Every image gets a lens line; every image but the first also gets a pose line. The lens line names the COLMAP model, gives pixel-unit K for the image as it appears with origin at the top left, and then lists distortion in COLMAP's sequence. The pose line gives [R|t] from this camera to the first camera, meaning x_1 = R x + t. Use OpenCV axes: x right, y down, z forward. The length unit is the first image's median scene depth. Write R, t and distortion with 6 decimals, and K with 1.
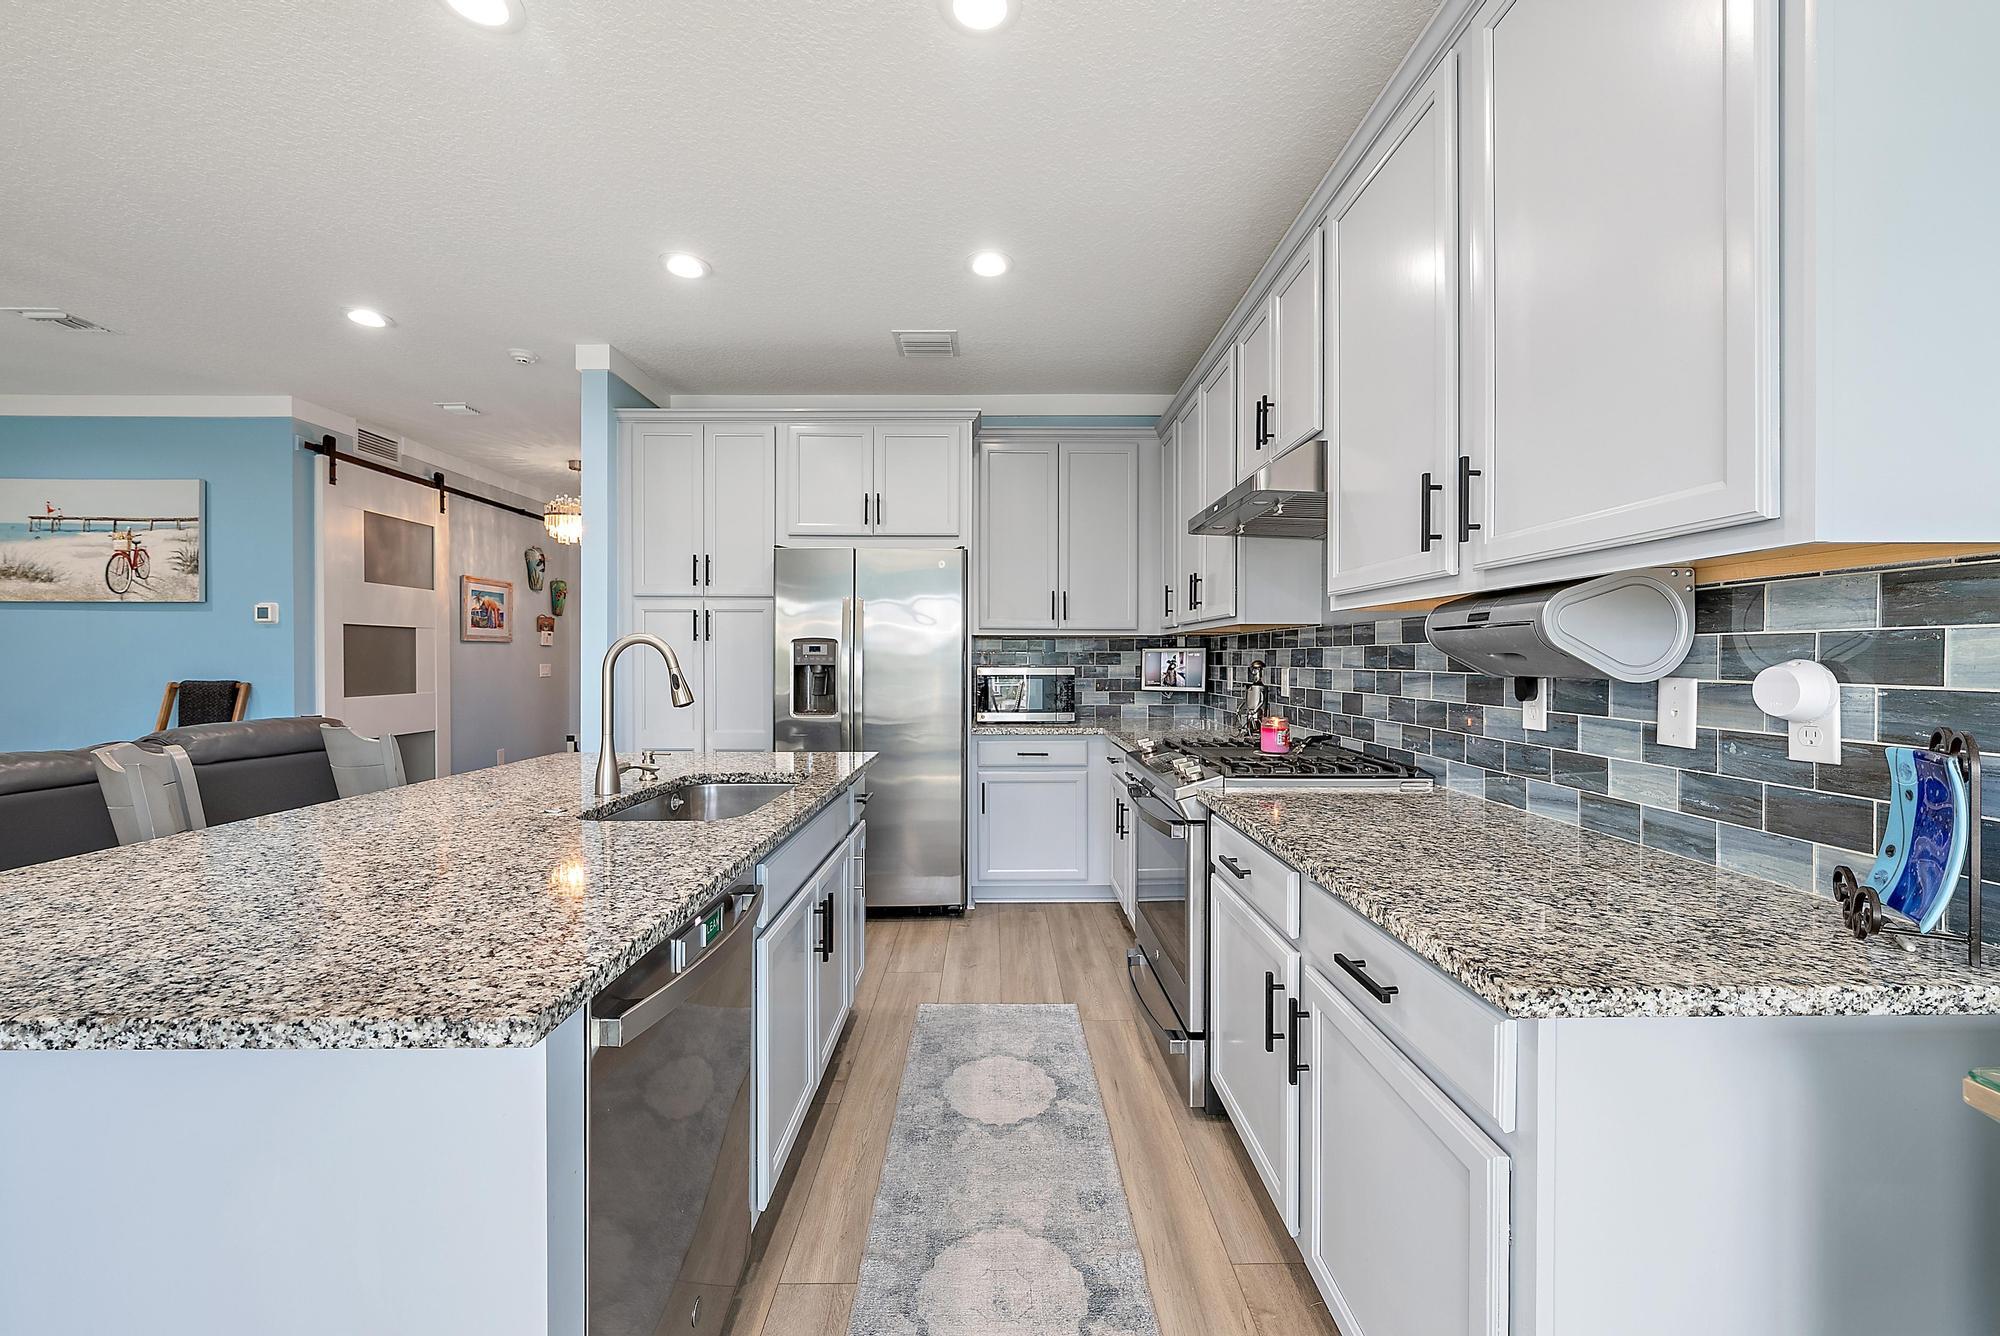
lens RADIAL K [[782.5, 0, 1007.9], [0, 782.5, 659.9], [0, 0, 1]] dist [0.003896, 0.000232]
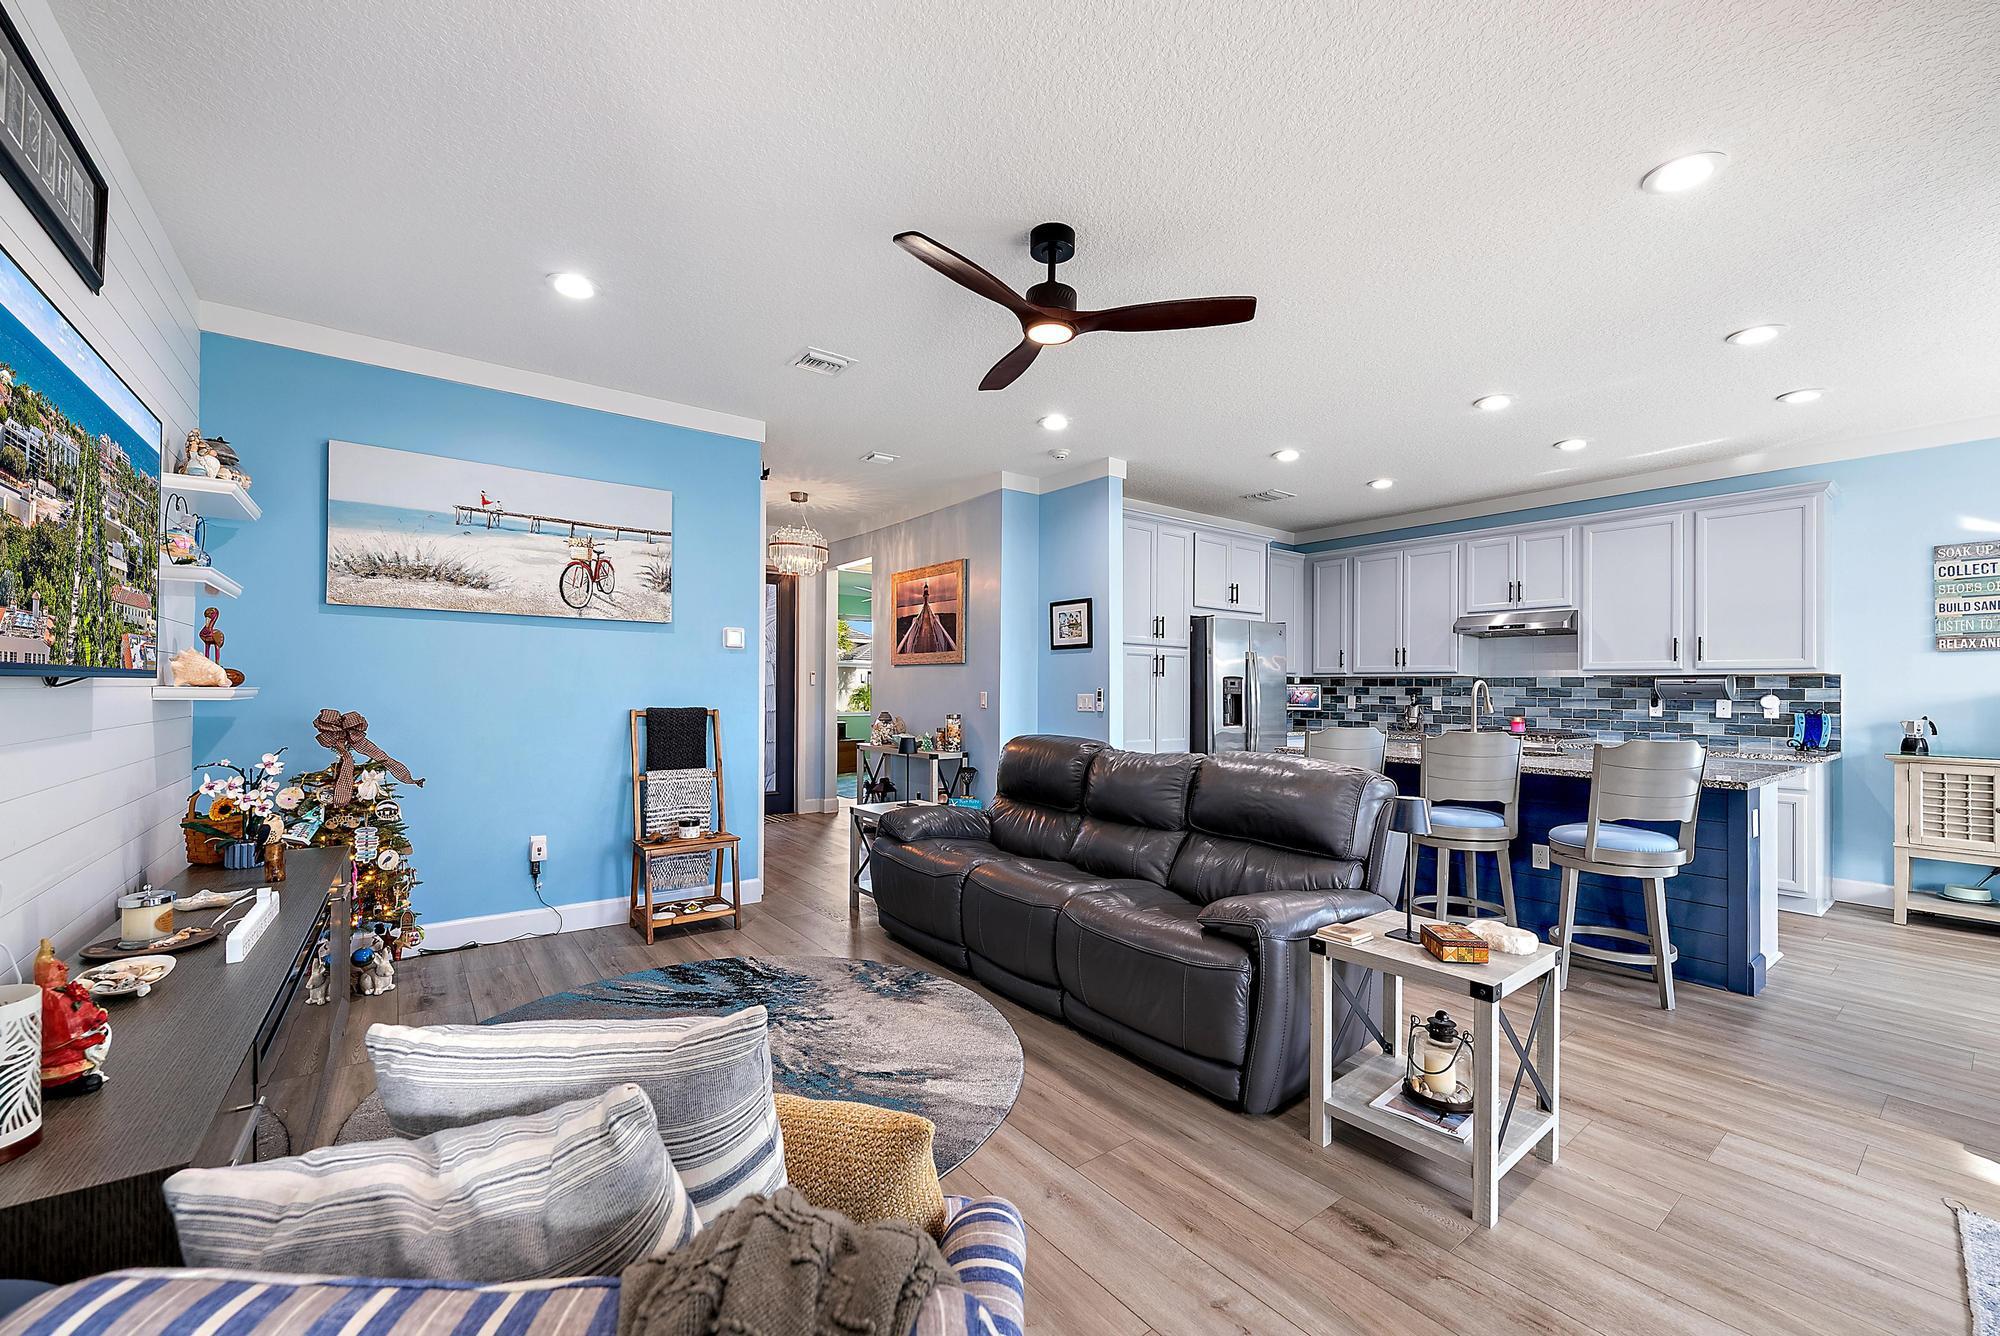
lens RADIAL K [[782.5, 0, 1018.9], [0, 782.5, 685.5], [0, 0, 1]] dist [0.003896, 0.000232]
pose [[0.798983, 0.009830, 0.601273, -1.262303], [-0.008692, 0.999951, -0.004798, 0.001233], [-0.601291, -0.001393, 0.799029, 0.009385]]
